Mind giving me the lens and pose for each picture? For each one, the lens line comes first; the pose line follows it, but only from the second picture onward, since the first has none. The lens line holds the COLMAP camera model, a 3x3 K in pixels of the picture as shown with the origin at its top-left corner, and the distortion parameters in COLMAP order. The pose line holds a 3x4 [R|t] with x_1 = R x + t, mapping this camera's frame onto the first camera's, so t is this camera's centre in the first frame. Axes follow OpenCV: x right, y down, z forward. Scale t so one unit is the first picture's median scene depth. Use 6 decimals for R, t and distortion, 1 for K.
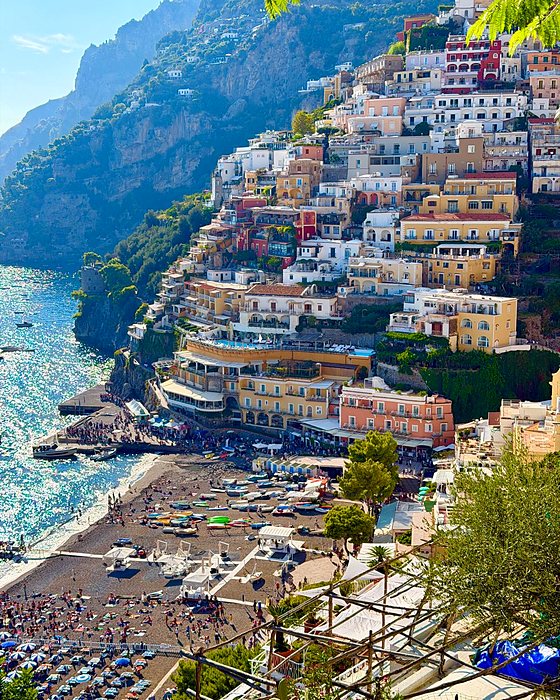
lens RADIAL K [[1054.1, 0, 278.9], [0, 1054.1, 350.0], [0, 0, 1]] dist [0.040885, 0.000000]
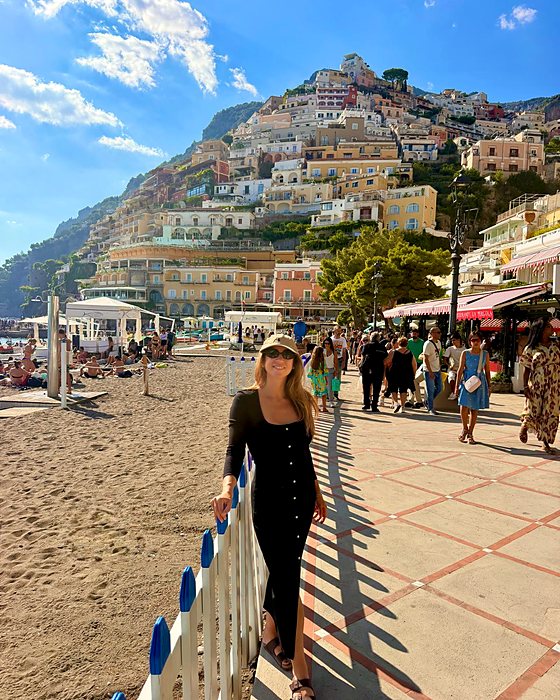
lens RADIAL K [[535.2, 0, 282.6], [0, 535.2, 348.4], [0, 0, 1]] dist [-0.008095, -0.001796]
pose [[0.976825, 0.016248, 0.213422, -0.032545], [0.007721, 0.993791, -0.110995, 0.146728], [-0.213900, 0.110071, 0.970634, 0.467495]]
